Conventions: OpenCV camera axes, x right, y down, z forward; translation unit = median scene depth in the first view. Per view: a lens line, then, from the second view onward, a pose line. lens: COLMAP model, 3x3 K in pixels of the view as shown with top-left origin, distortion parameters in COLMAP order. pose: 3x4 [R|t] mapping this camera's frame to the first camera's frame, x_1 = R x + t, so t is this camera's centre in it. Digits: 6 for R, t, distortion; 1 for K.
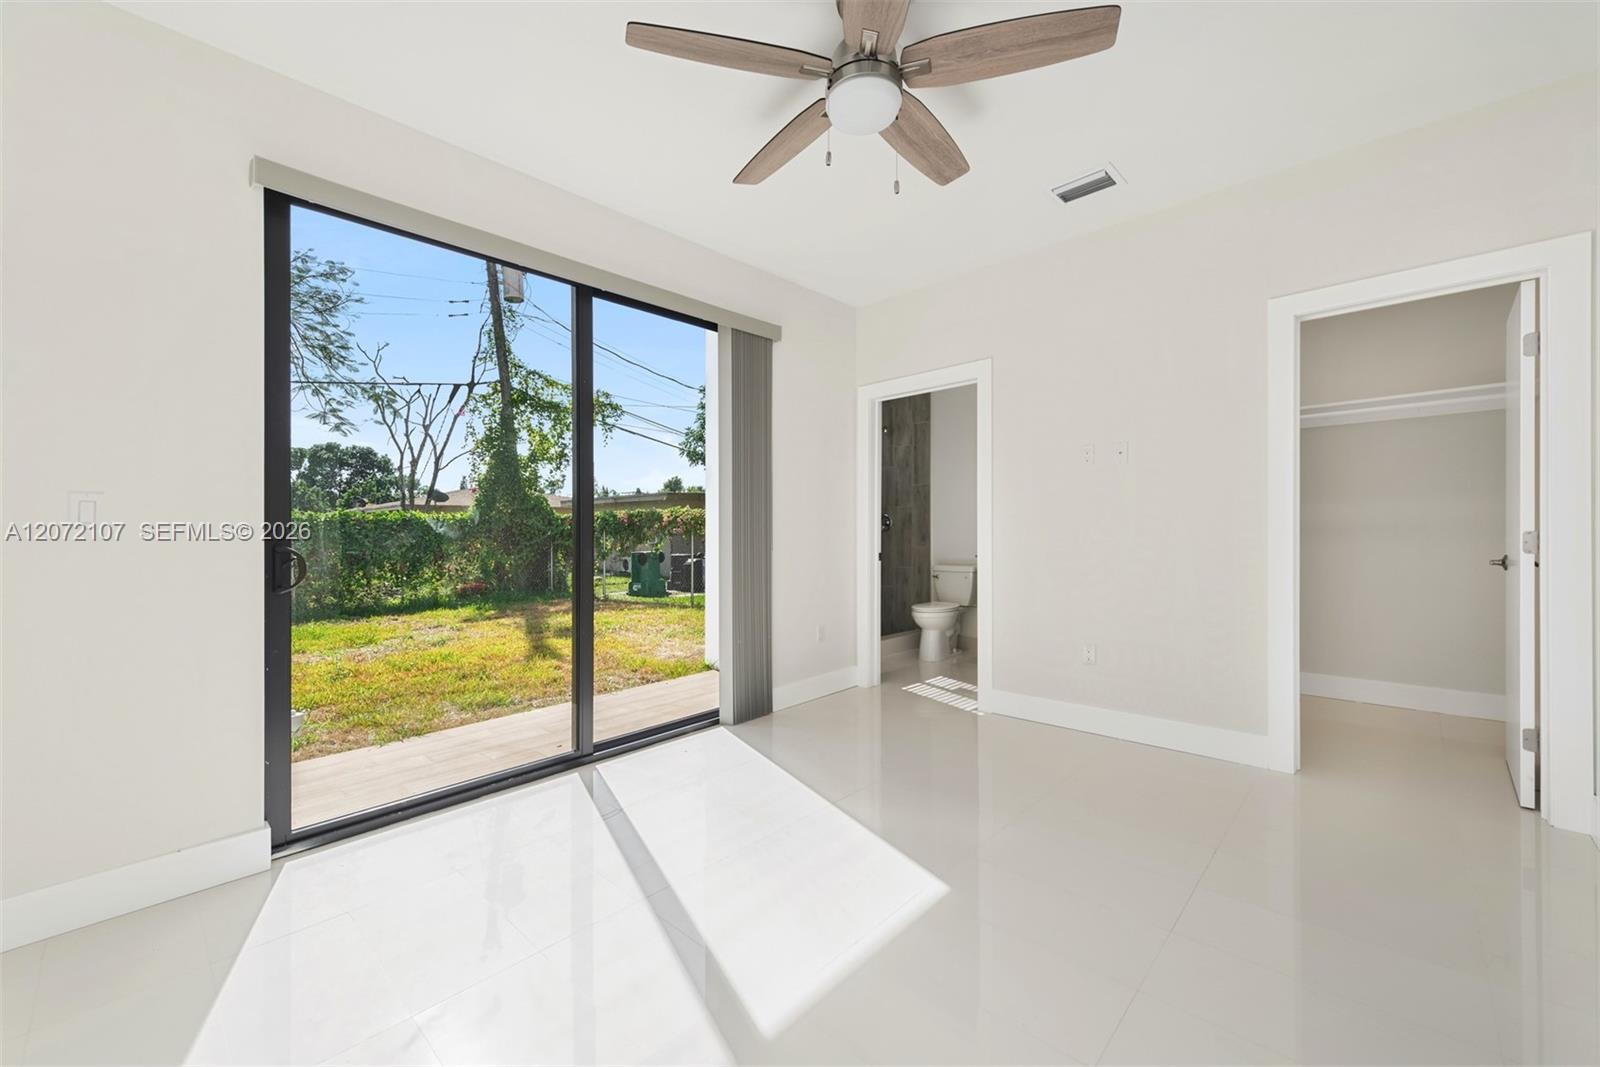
lens RADIAL K [[635.6, 0, 796.2], [0, 635.6, 534.8], [0, 0, 1]] dist [0.000171, -0.000030]
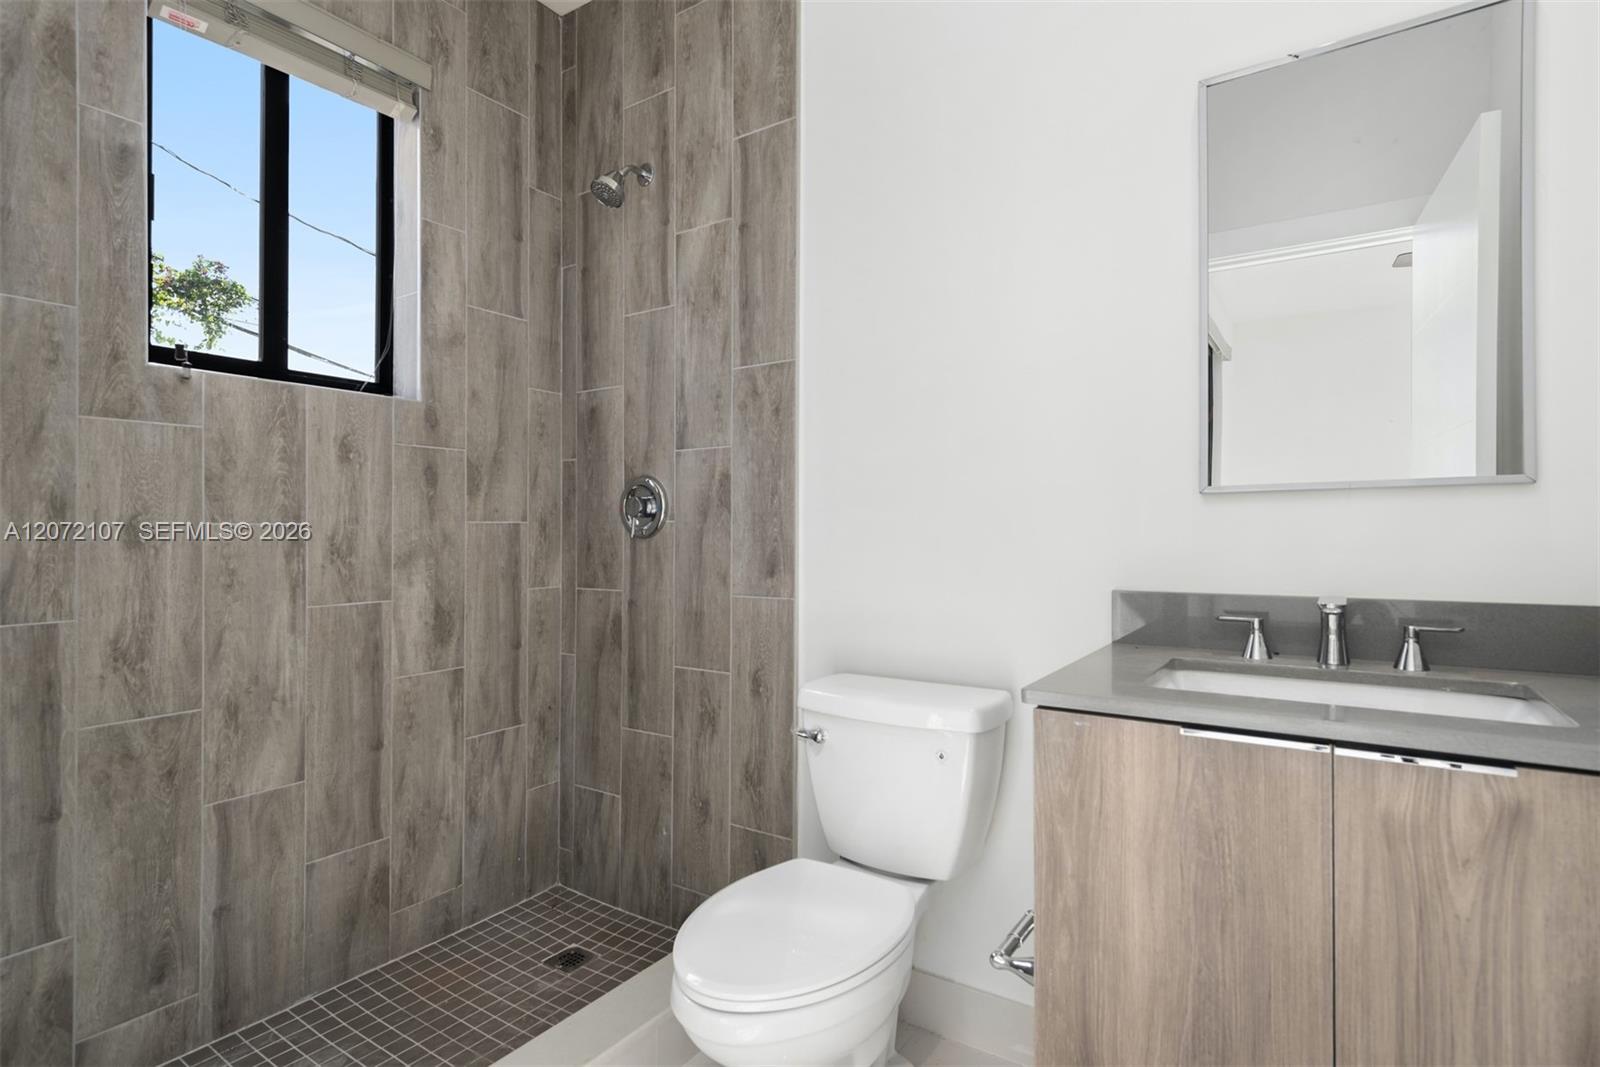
lens RADIAL K [[811.8, 0, 799.5], [0, 811.8, 533.4], [0, 0, 1]] dist [0.000789, 0.000020]
pose [[0.986684, 0.004932, 0.162574, 0.154033], [-0.004061, 0.999976, -0.005688, -0.006184], [-0.162598, 0.004952, 0.986680, 0.653272]]
